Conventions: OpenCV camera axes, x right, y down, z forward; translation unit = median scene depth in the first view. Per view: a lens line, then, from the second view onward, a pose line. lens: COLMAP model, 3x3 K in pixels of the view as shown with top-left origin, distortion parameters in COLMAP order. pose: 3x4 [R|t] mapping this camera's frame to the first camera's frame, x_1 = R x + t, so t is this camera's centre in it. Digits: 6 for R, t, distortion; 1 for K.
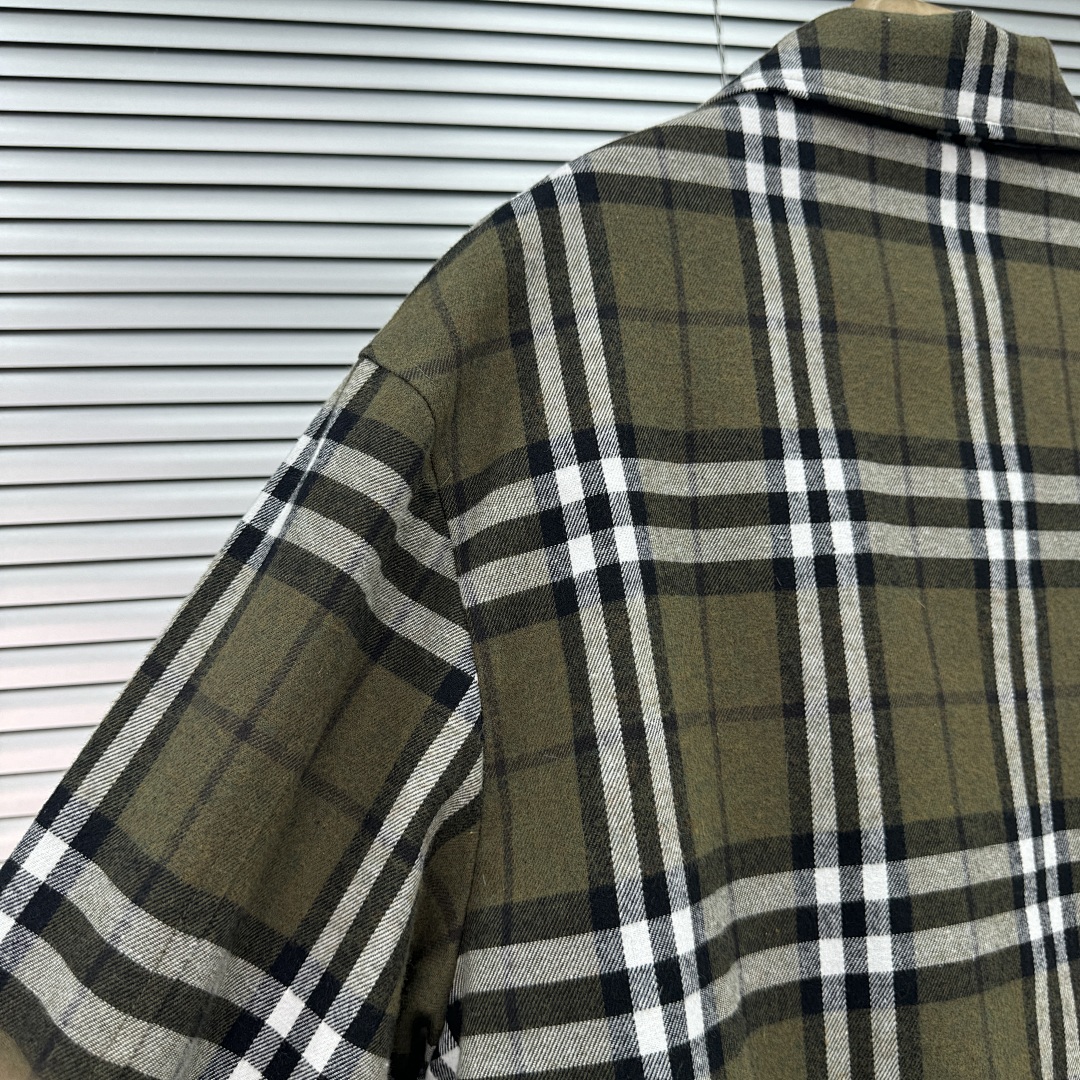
lens RADIAL K [[1087.1, 0, 506.5], [0, 1087.1, 545.2], [0, 0, 1]] dist [-0.005522, -0.010369]
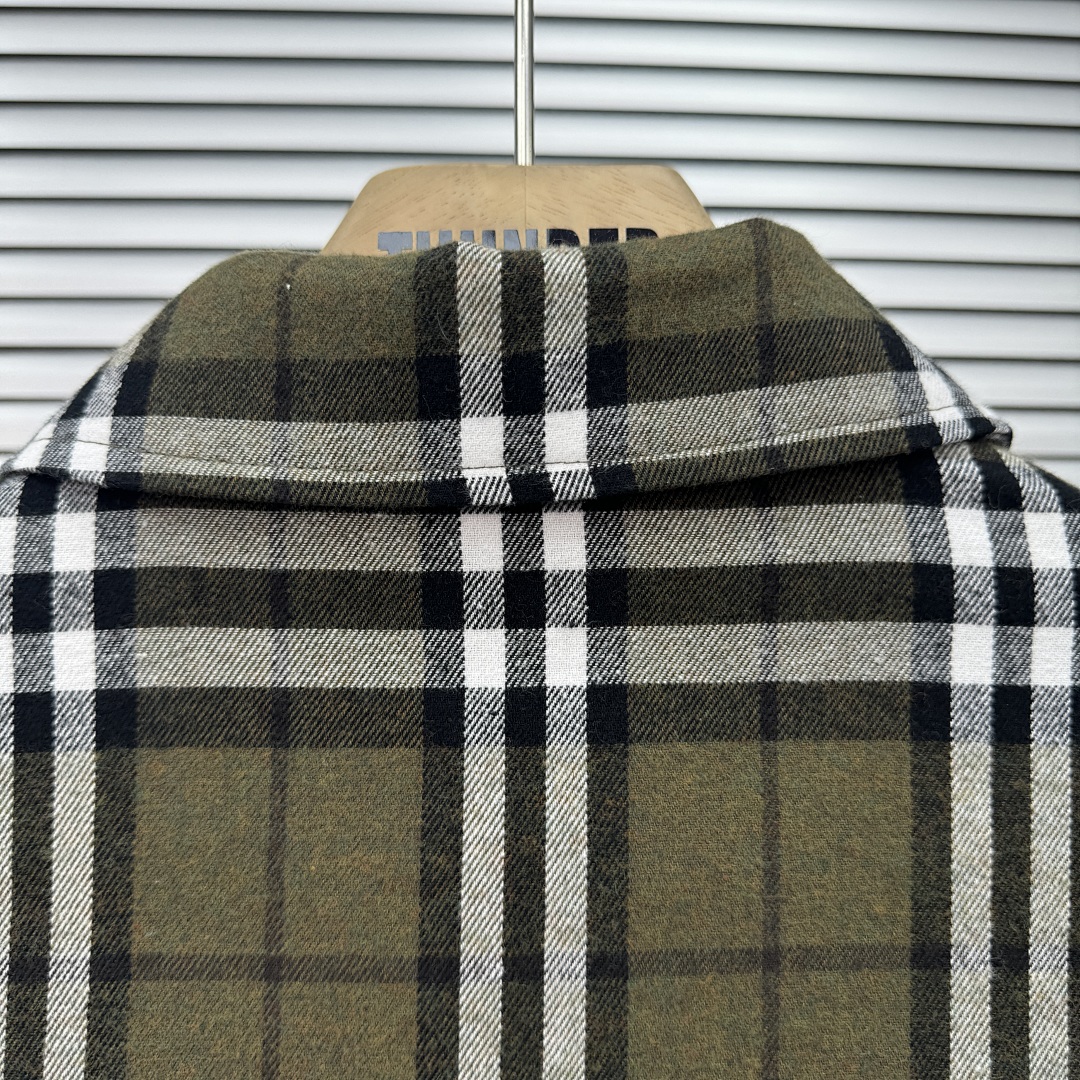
lens RADIAL K [[1021.2, 0, 540.0], [0, 1021.2, 540.0], [0, 0, 1]] dist [0.180825, -0.448352]
pose [[0.922678, 0.000582, -0.385570, 0.633302], [0.026014, 0.997626, 0.063759, -0.404444], [0.384692, -0.068859, 0.920473, 0.623250]]
